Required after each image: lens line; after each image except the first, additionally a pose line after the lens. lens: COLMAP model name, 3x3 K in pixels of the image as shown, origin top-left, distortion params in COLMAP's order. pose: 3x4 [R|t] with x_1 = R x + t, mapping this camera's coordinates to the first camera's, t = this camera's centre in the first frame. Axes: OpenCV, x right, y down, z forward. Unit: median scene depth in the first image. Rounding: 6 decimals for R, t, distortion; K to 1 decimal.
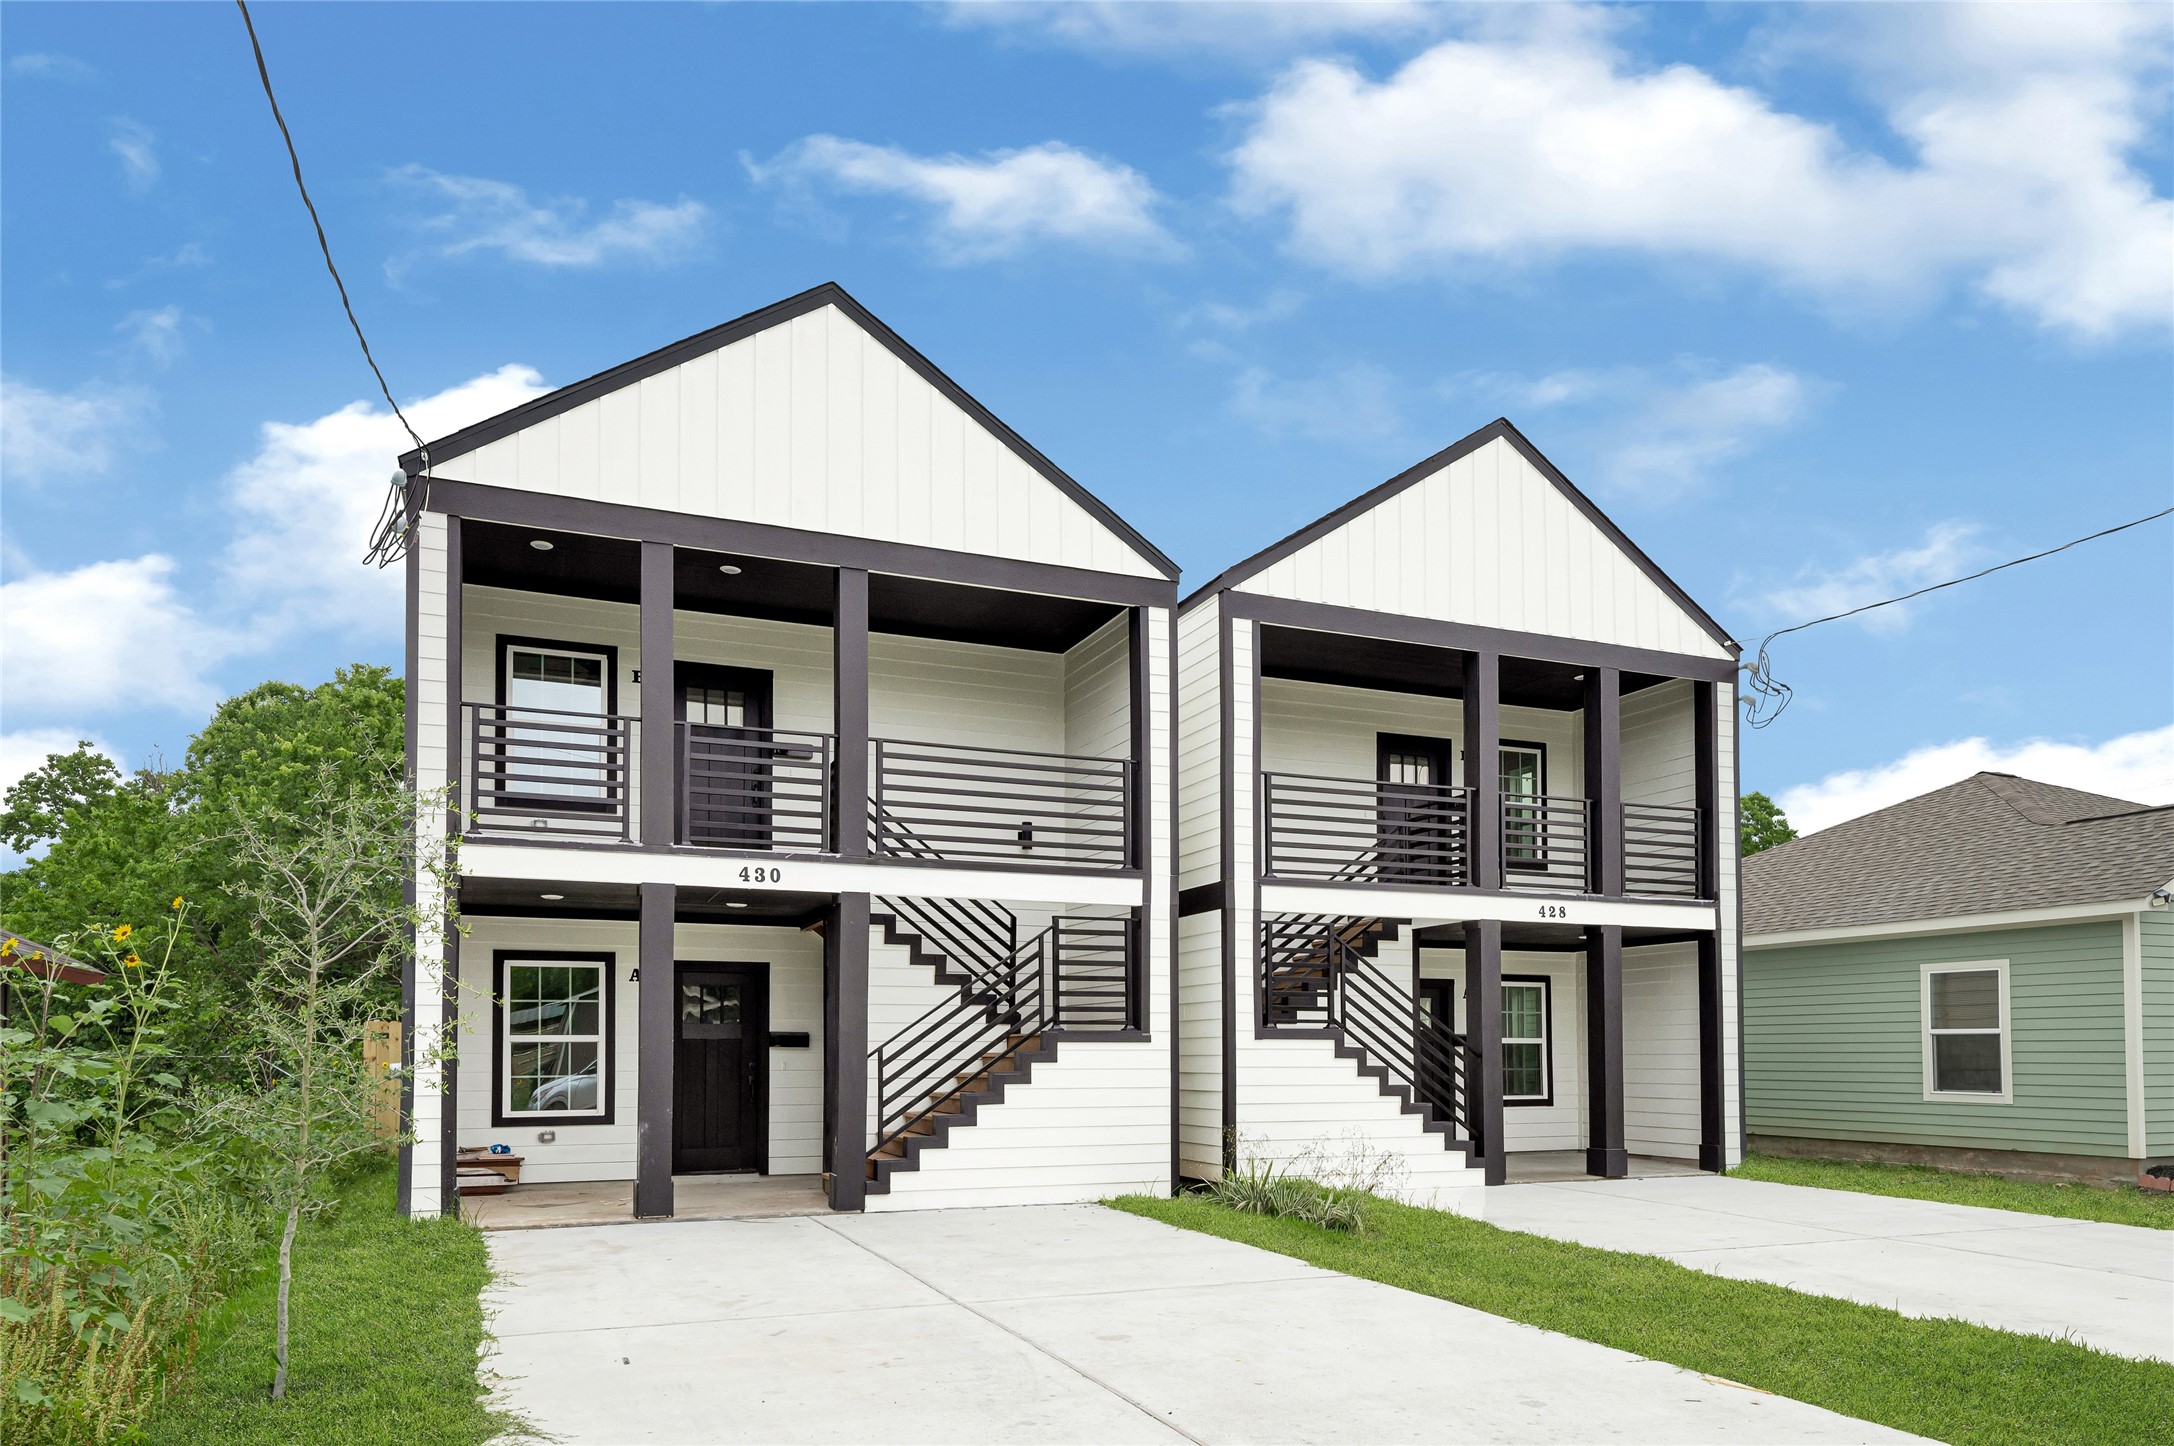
lens RADIAL K [[923.6, 0, 894.8], [0, 923.6, 729.4], [0, 0, 1]] dist [0.001573, 0.000094]
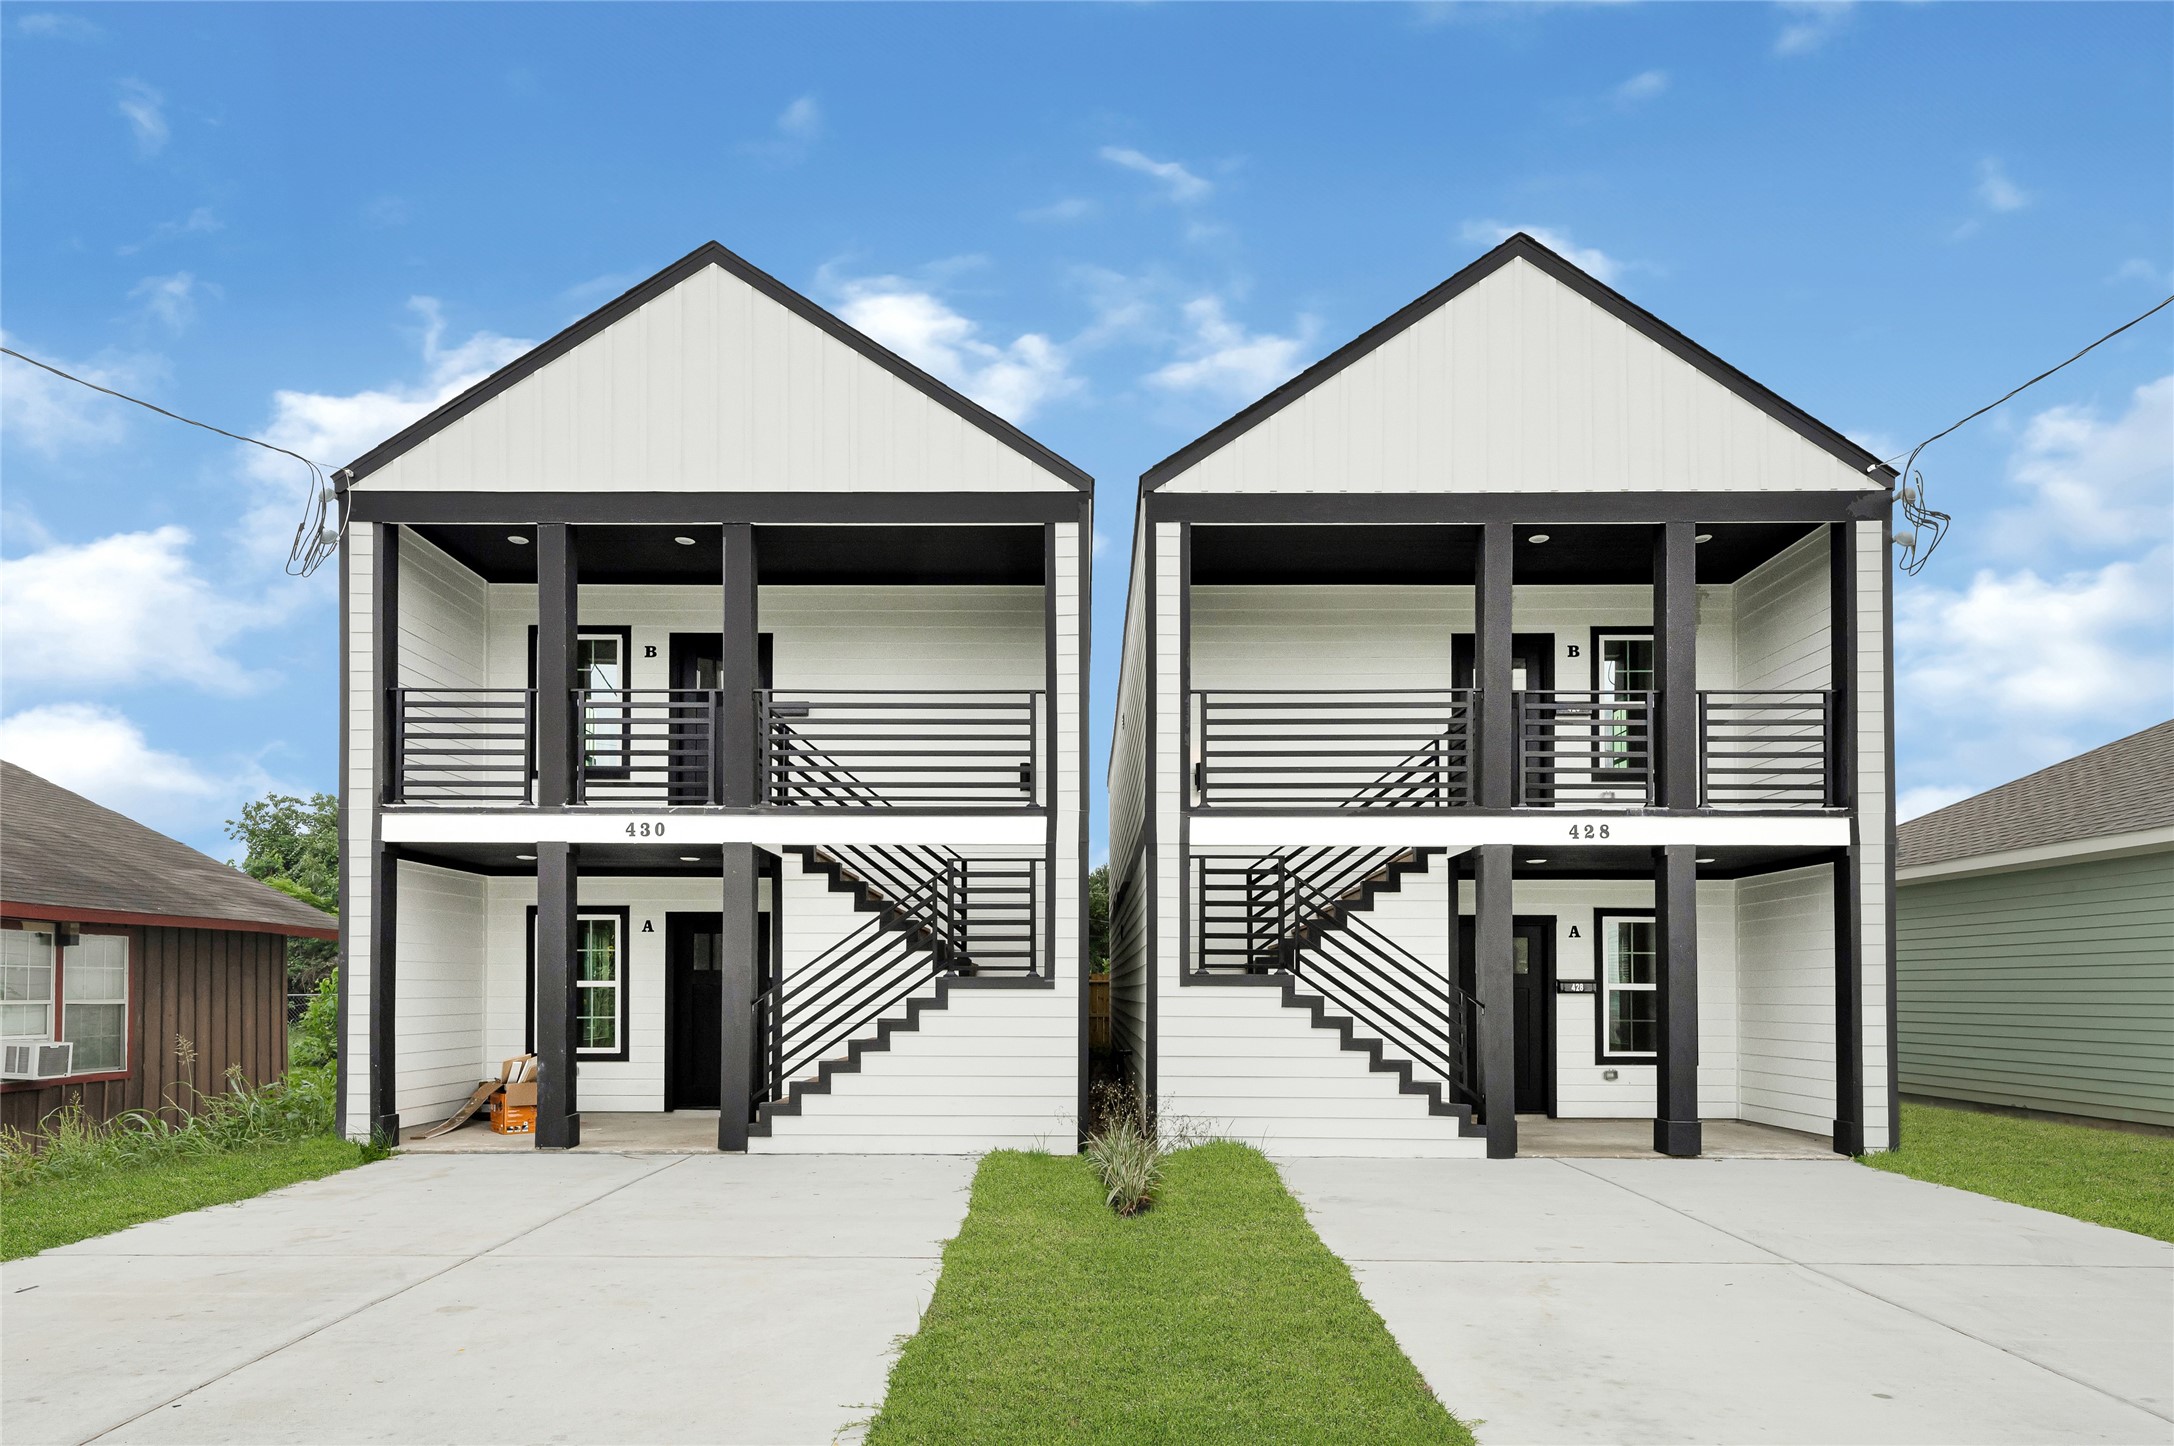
lens RADIAL K [[896.6, 0, 1093.9], [0, 896.6, 723.2], [0, 0, 1]] dist [0.000009, -0.000200]
pose [[0.962213, -0.075429, -0.261643, 0.520169], [0.085006, 0.996055, 0.025466, 0.046400], [0.258690, -0.046745, 0.964829, 0.134089]]
